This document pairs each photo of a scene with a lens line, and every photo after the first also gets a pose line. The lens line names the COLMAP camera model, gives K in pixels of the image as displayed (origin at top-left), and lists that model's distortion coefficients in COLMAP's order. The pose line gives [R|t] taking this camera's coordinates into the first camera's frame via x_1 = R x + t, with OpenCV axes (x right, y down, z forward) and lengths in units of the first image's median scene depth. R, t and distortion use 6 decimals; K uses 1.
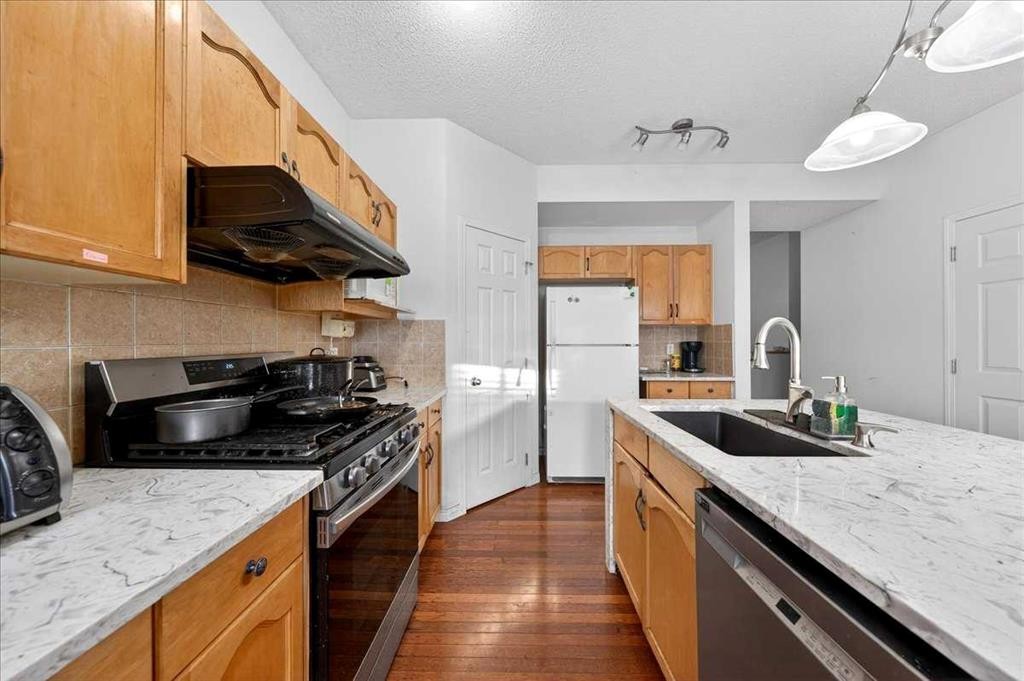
lens RADIAL K [[348.3, 0, 515.4], [0, 348.3, 336.3], [0, 0, 1]] dist [-0.001105, -0.000215]
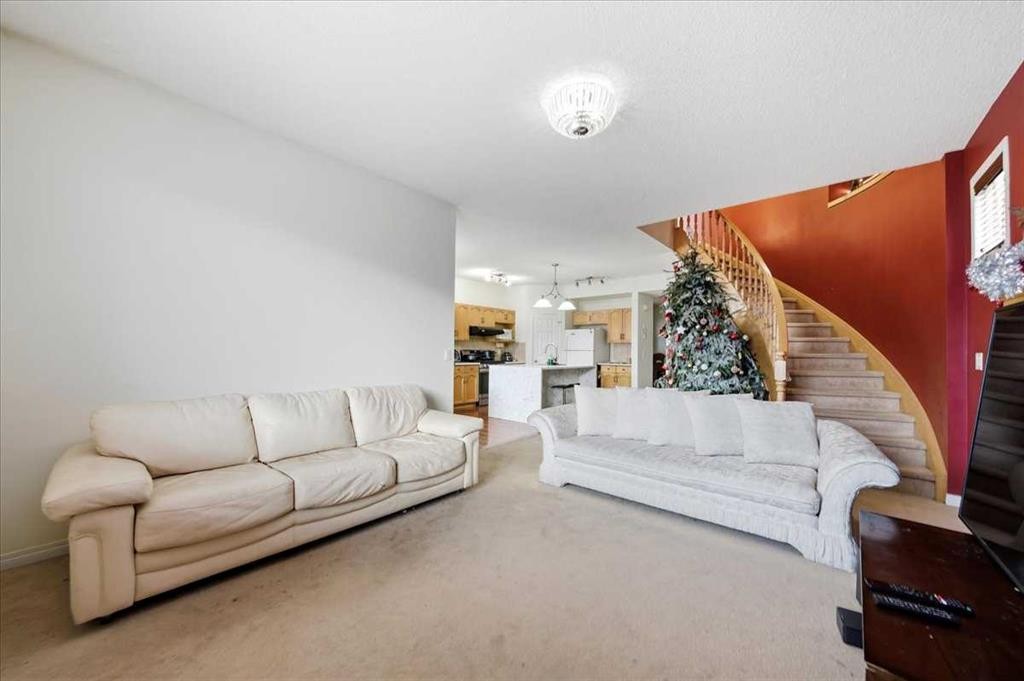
lens RADIAL K [[348.3, 0, 515.4], [0, 348.3, 336.3], [0, 0, 1]] dist [-0.001105, -0.000215]
pose [[0.781063, -0.019255, -0.624155, 1.907075], [-0.009086, 0.999068, -0.042191, 0.038994], [0.624386, 0.038625, 0.780161, -1.796240]]
